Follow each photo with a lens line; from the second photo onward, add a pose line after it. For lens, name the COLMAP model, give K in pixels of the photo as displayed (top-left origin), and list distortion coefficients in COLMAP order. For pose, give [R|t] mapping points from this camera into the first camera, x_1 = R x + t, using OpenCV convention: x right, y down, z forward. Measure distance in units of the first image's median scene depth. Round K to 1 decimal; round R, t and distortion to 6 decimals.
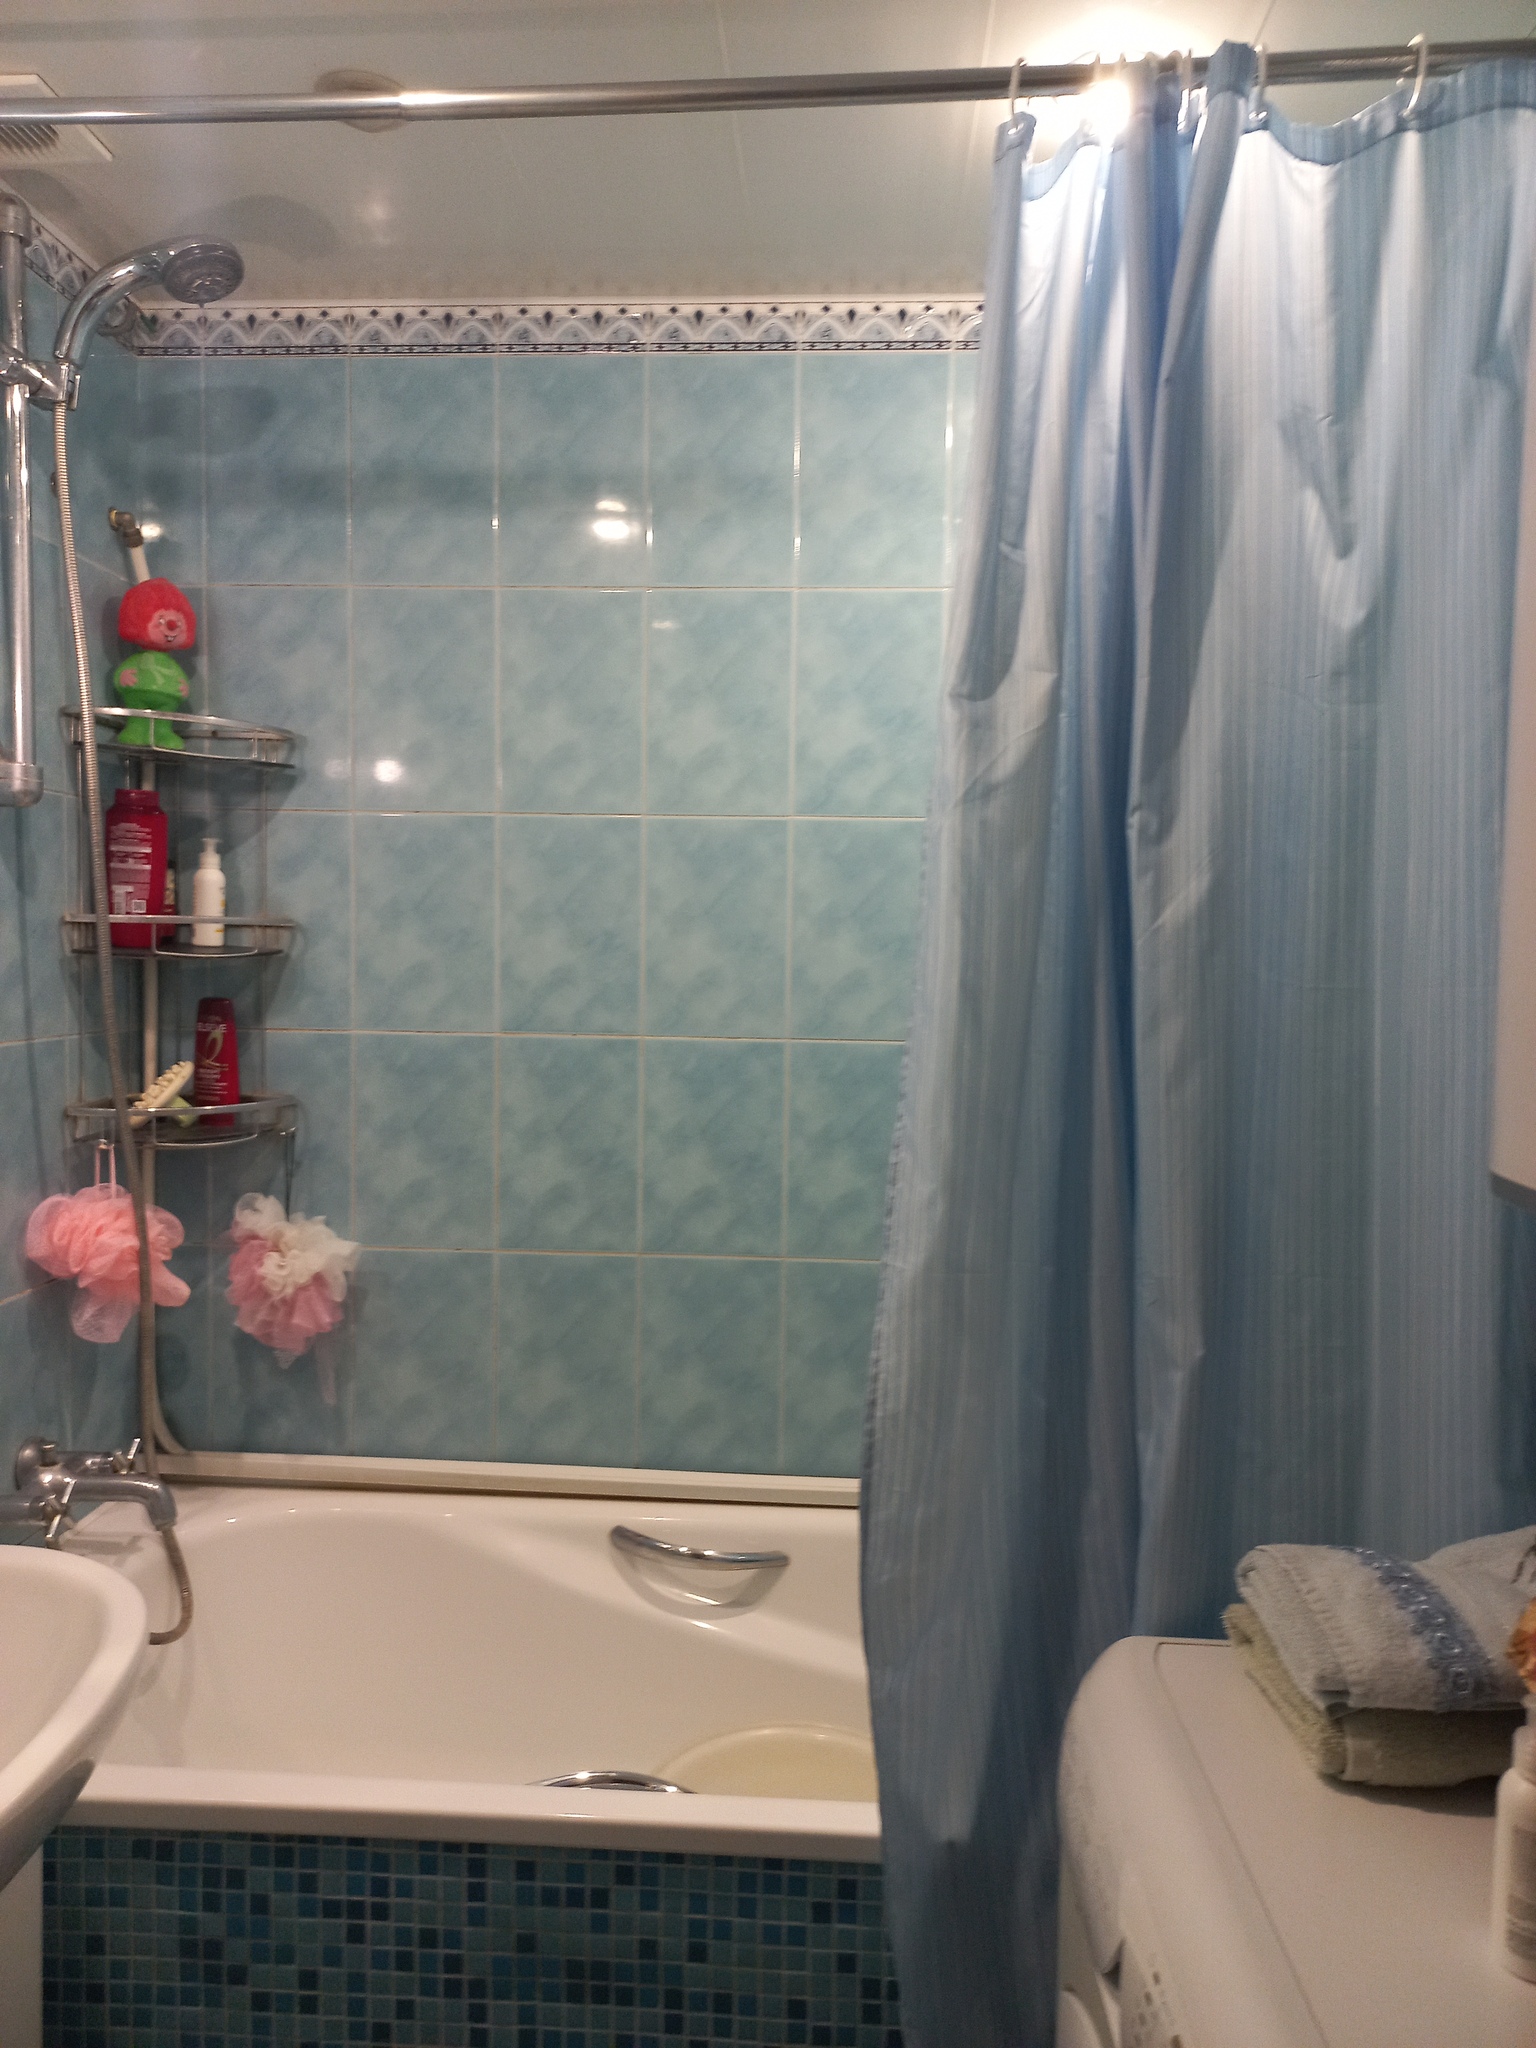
lens RADIAL K [[1463.0, 0, 769.2], [0, 1463.0, 1018.3], [0, 0, 1]] dist [0.047514, -0.028841]
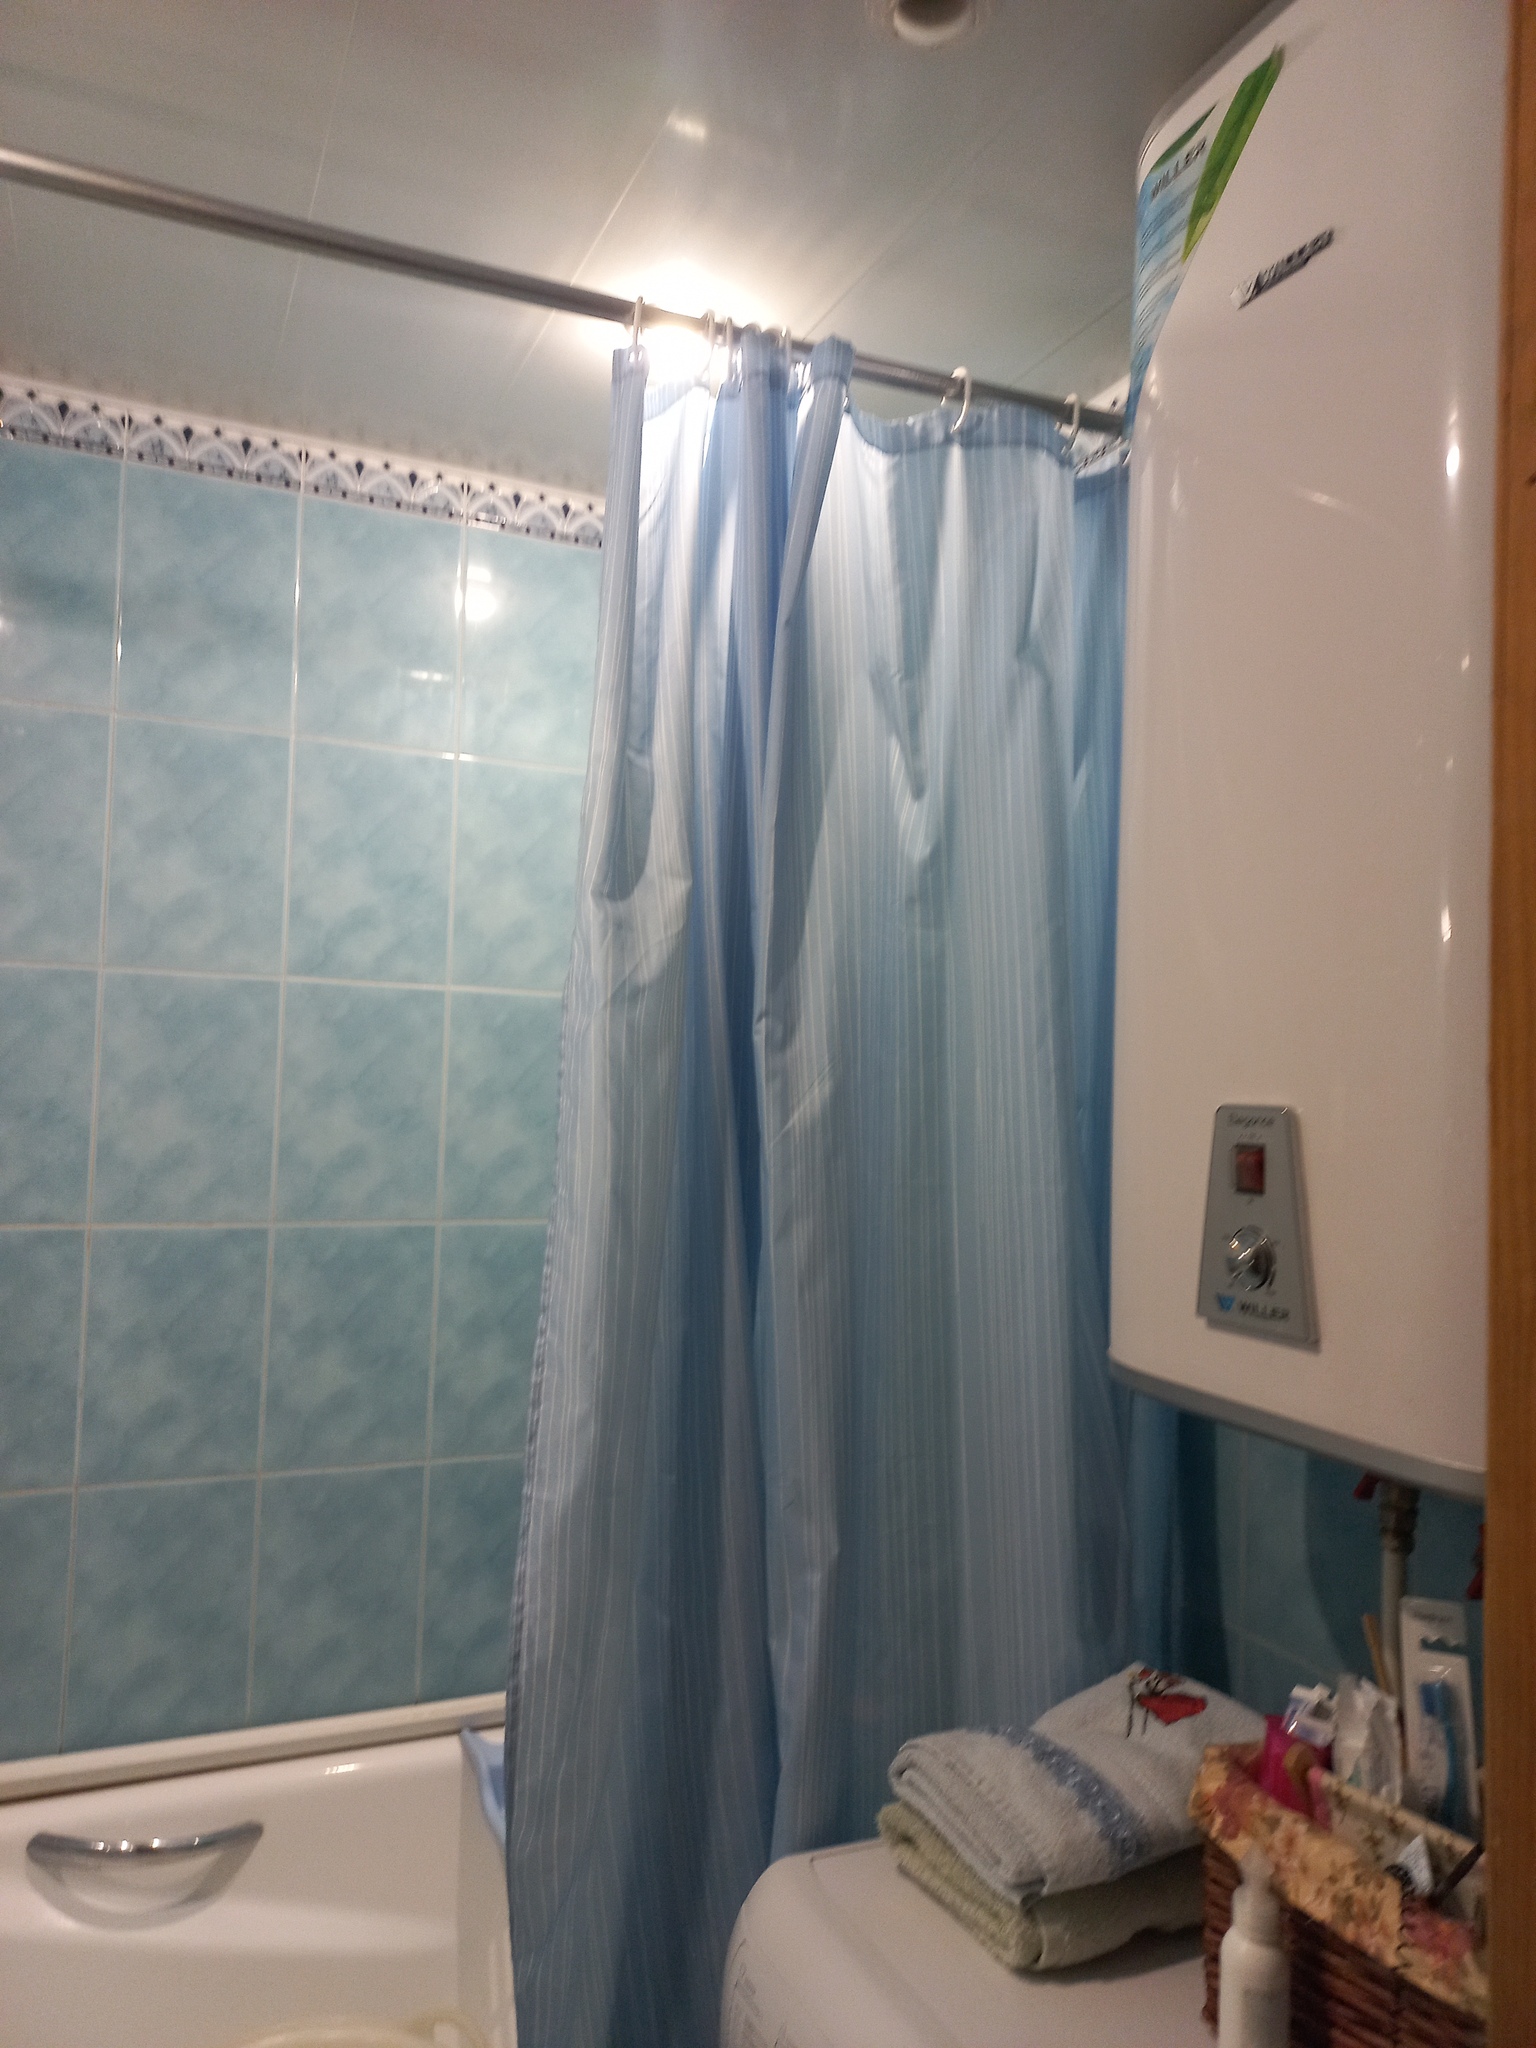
lens RADIAL K [[1463.0, 0, 734.6], [0, 1463.0, 1012.3], [0, 0, 1]] dist [0.047514, -0.028841]
pose [[0.888339, 0.032406, 0.458043, -0.157227], [0.006921, 0.996448, -0.083920, -0.037923], [-0.459135, 0.077720, 0.884960, 0.060898]]
